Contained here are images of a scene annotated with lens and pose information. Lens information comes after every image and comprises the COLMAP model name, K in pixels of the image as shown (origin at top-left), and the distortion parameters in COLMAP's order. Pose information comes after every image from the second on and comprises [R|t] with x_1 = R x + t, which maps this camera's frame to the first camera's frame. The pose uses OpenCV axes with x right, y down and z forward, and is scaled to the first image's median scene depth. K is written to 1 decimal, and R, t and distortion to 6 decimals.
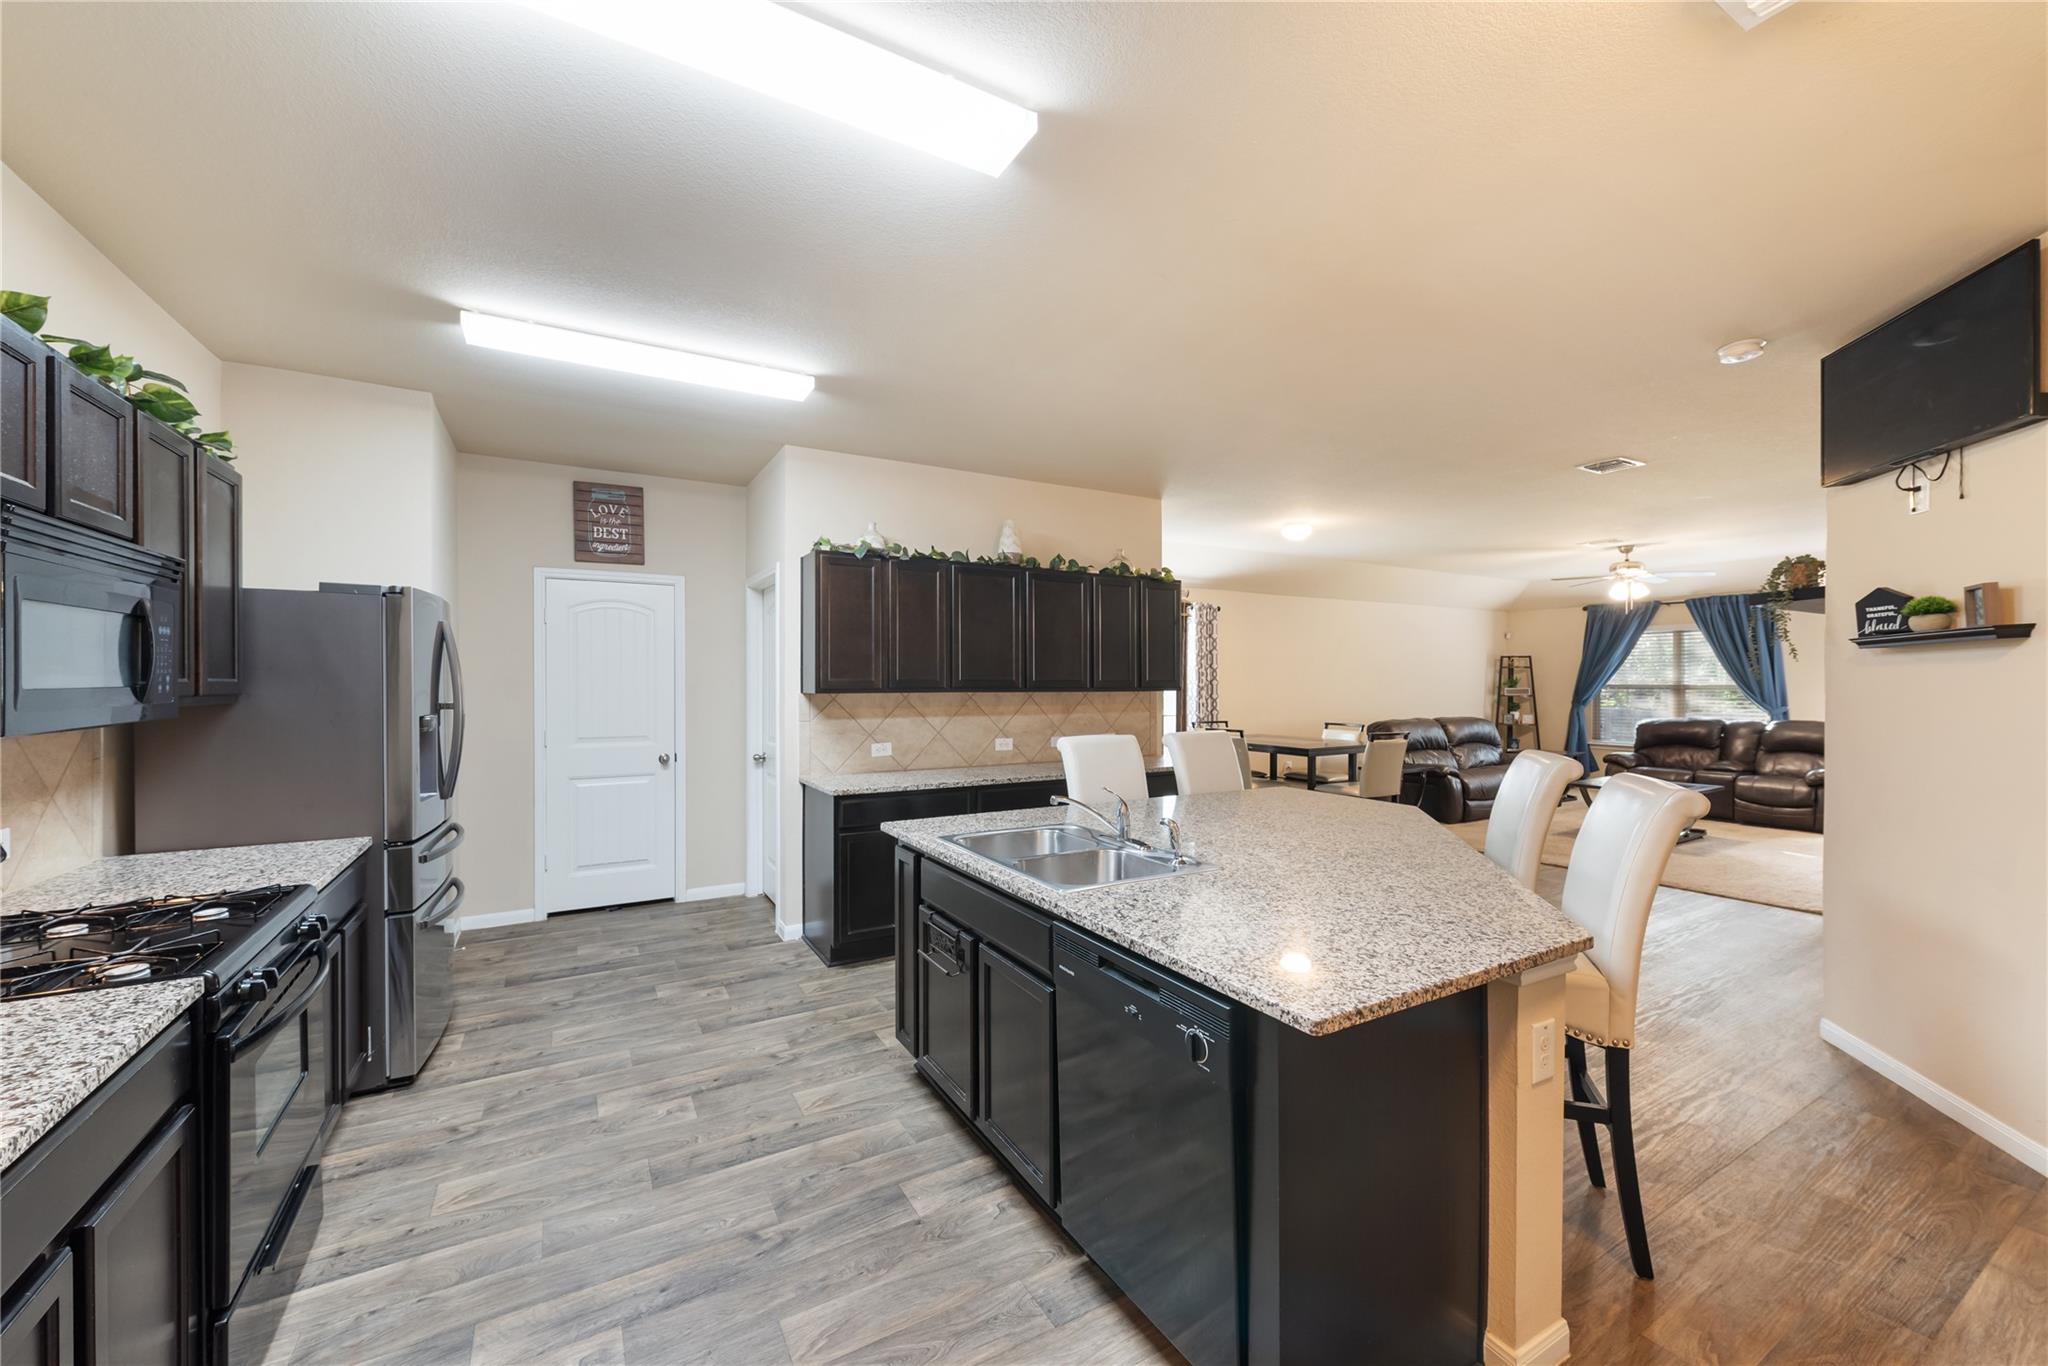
lens RADIAL K [[792.7, 0, 1033.3], [0, 792.7, 685.5], [0, 0, 1]] dist [0.003729, -0.000009]
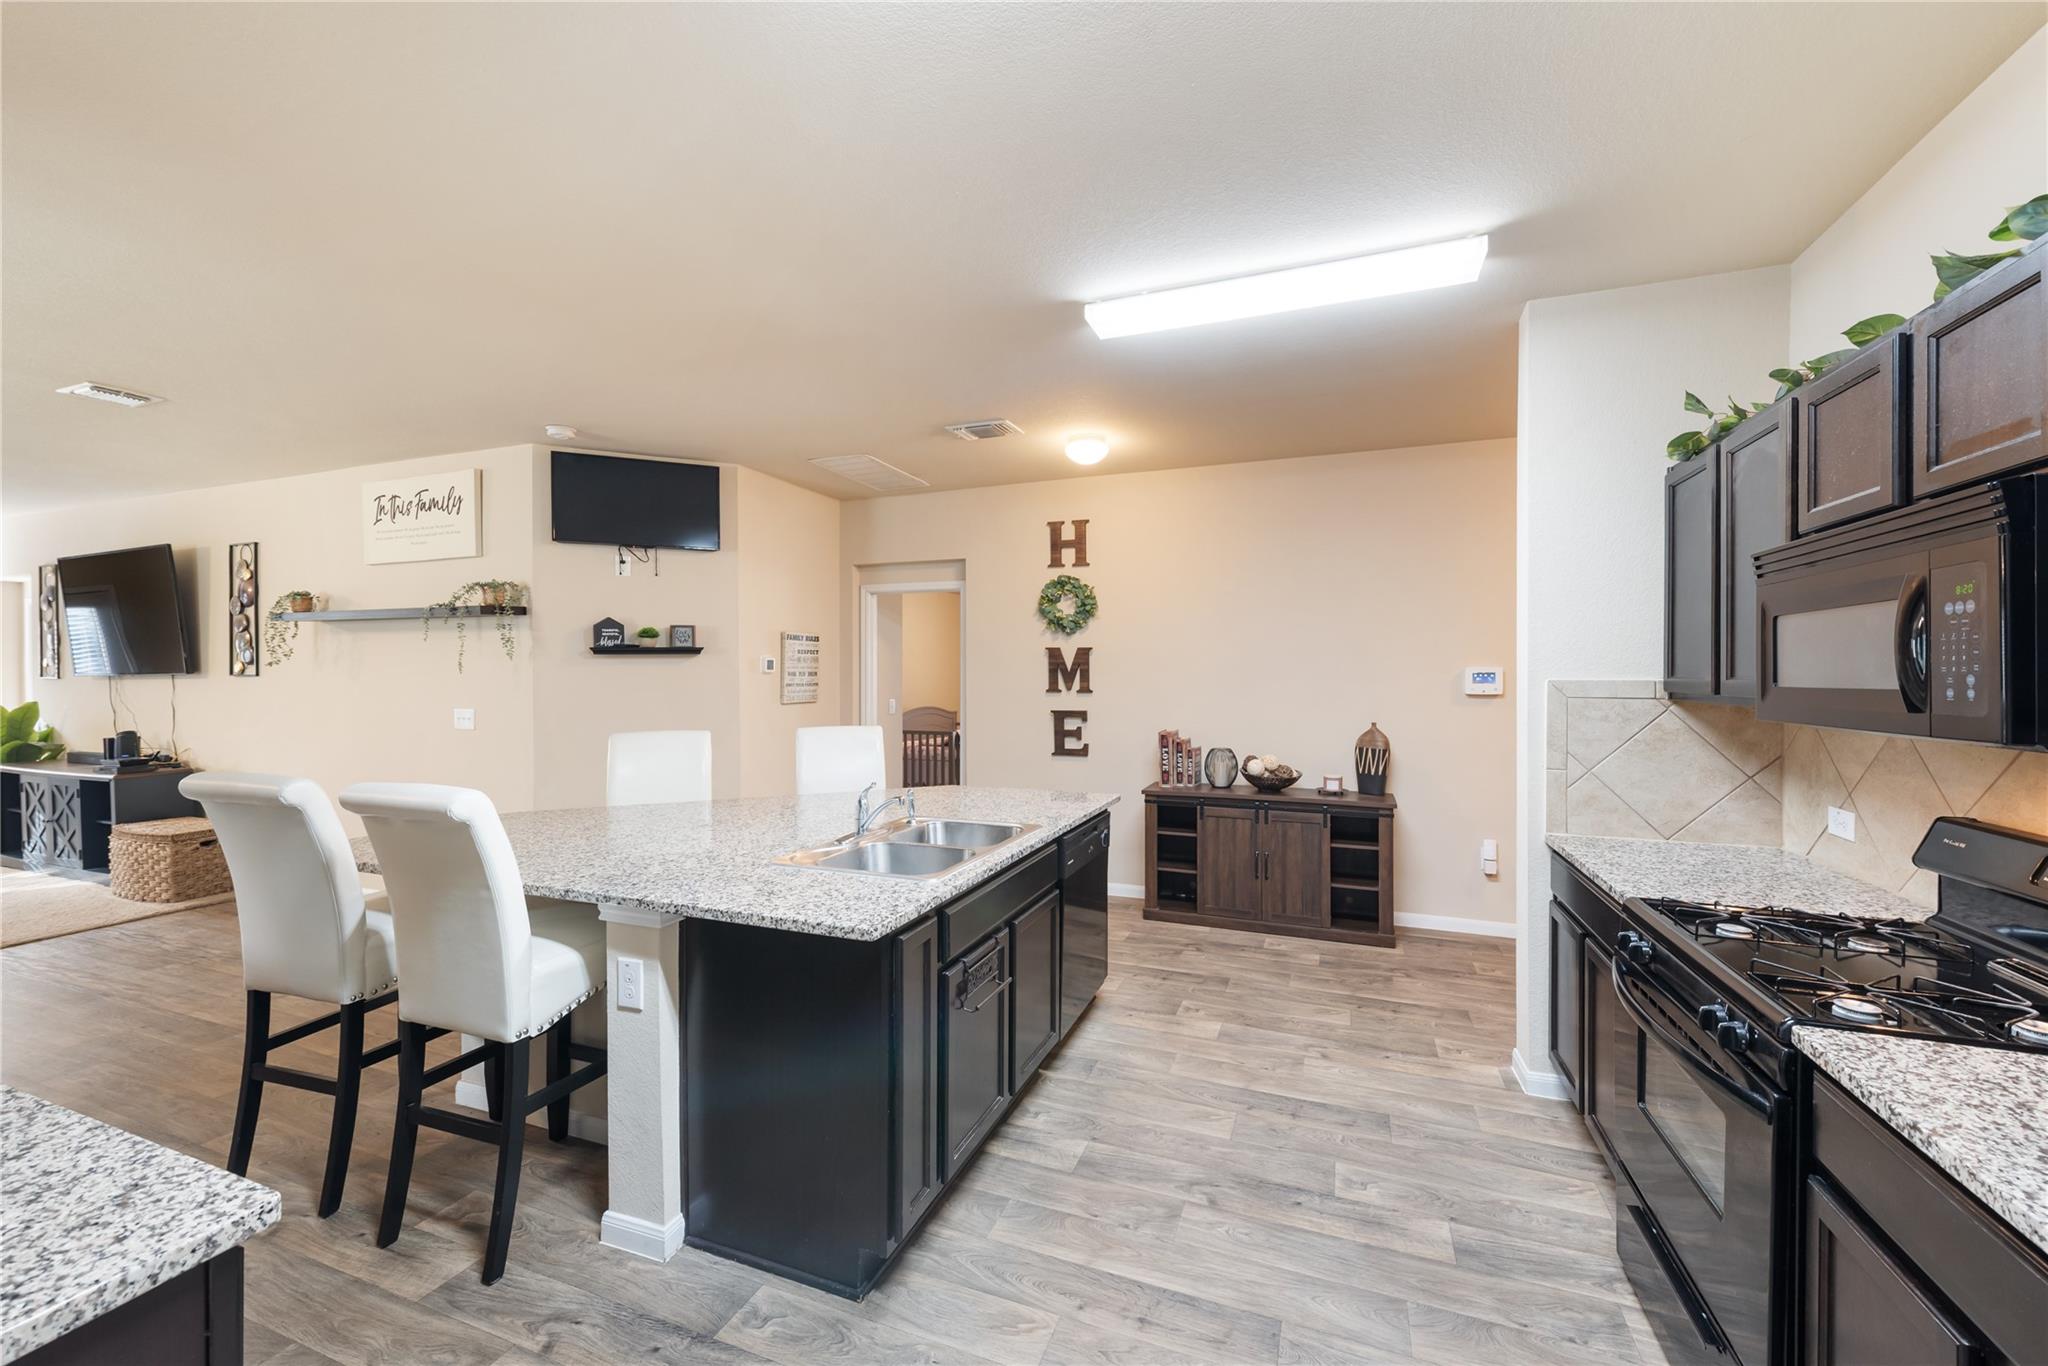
lens RADIAL K [[792.7, 0, 1031.8], [0, 792.7, 677.3], [0, 0, 1]] dist [0.003729, -0.000009]
pose [[-0.618485, -0.004339, 0.785785, -0.586252], [0.000703, 0.999981, 0.006075, -0.007527], [-0.785796, 0.004310, -0.618470, 1.045853]]
